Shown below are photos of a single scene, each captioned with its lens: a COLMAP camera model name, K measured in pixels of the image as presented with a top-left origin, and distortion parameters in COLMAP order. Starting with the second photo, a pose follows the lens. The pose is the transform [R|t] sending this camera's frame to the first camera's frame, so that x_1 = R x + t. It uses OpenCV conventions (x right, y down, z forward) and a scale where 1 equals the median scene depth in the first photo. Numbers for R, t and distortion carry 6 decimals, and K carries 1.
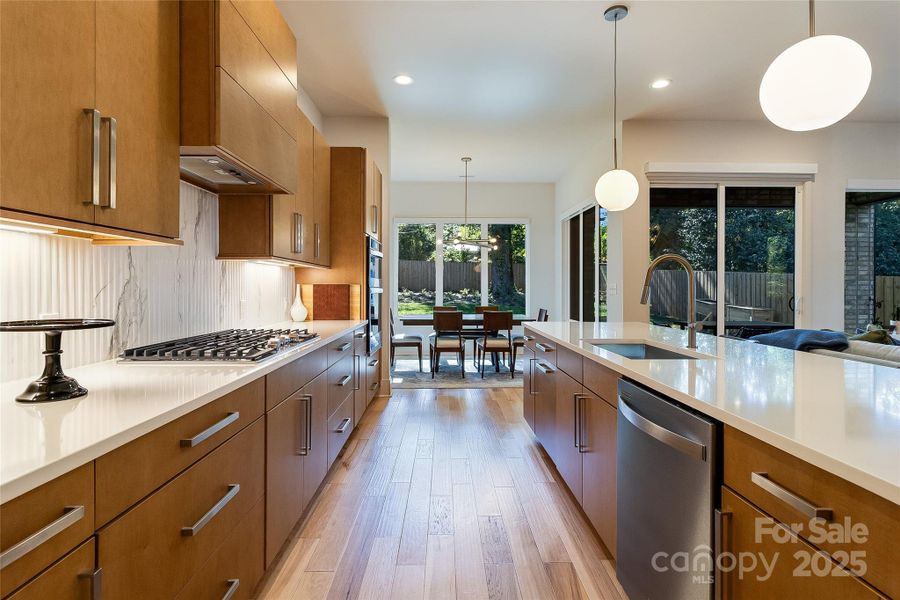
lens RADIAL K [[455.7, 0, 454.9], [0, 455.7, 296.1], [0, 0, 1]] dist [0.000245, 0.000452]
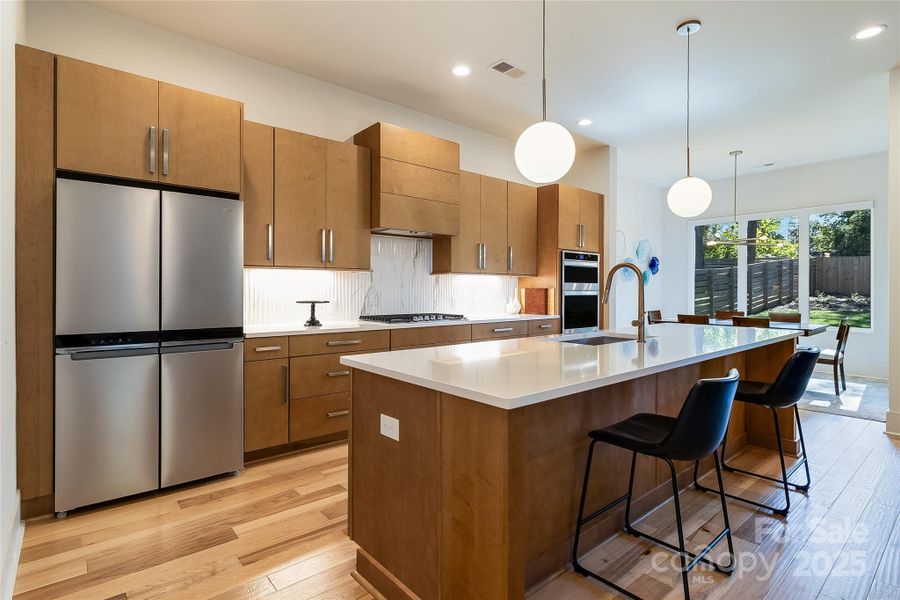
lens RADIAL K [[455.7, 0, 454.9], [0, 455.7, 296.4], [0, 0, 1]] dist [0.000245, 0.000452]
pose [[0.635234, 0.000825, -0.772319, 0.647224], [-0.009711, 0.999929, -0.006920, 0.011777], [0.772259, 0.011896, 0.635197, -0.063753]]
